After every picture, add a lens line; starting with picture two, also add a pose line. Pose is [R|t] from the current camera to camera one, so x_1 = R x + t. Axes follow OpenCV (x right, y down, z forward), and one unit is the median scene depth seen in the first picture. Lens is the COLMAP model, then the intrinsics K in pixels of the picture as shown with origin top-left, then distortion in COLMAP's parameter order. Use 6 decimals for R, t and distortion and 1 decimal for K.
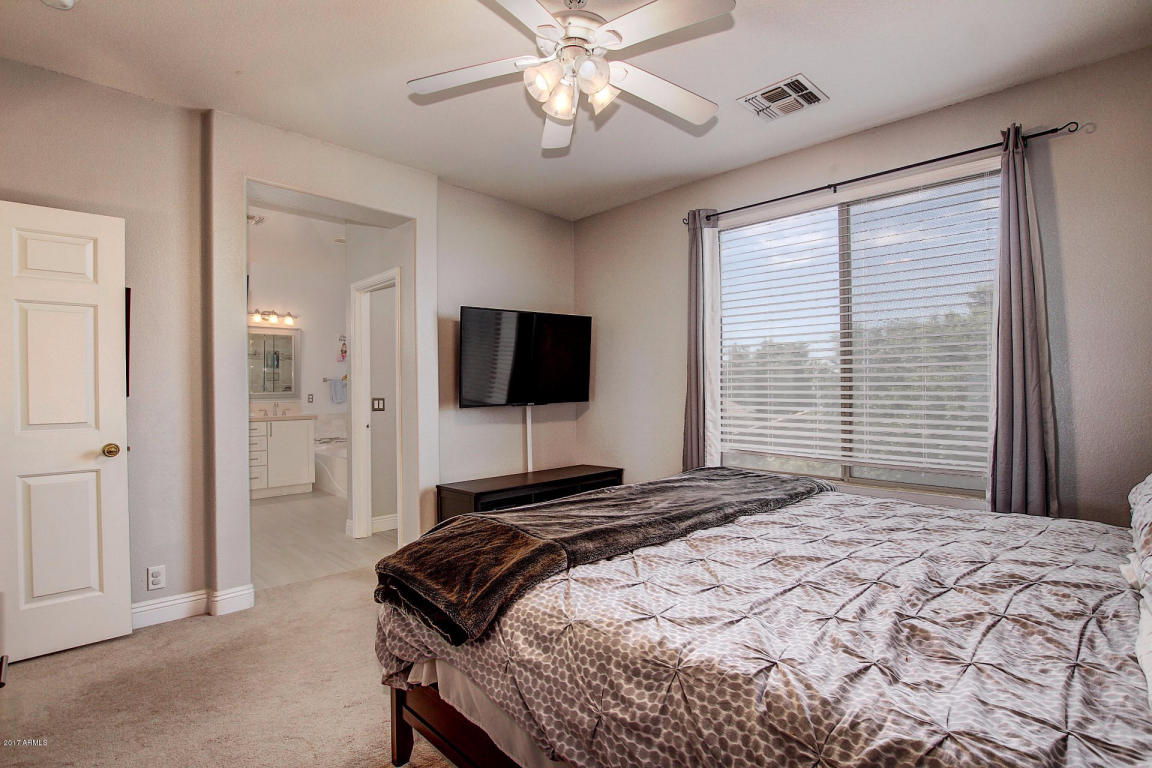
lens RADIAL K [[548.2, 0, 568.5], [0, 548.2, 390.6], [0, 0, 1]] dist [-0.024666, 0.000665]
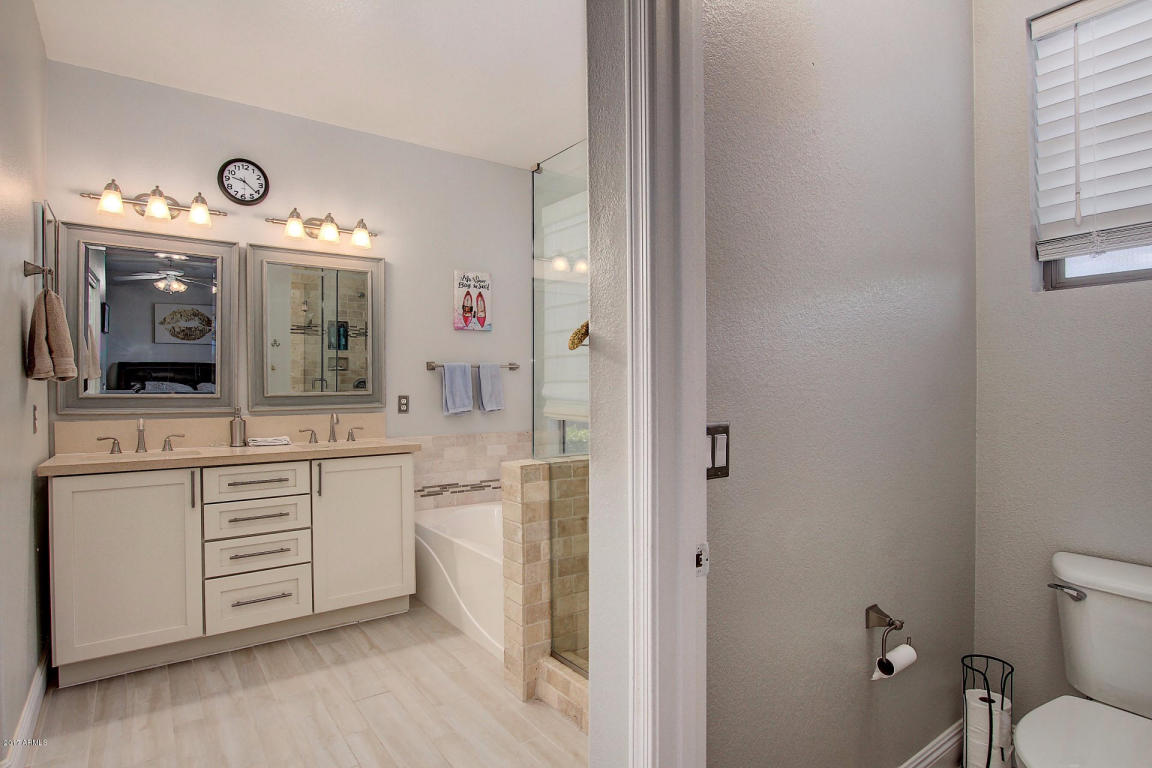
lens RADIAL K [[615.8, 0, 576.0], [0, 615.8, 384.0], [0, 0, 1]] dist [-0.021982, 0.000419]
pose [[0.989361, -0.001852, -0.145471, -0.238511], [0.001398, 0.999994, -0.003219, -0.002154], [0.145476, 0.002982, 0.989357, 0.474119]]
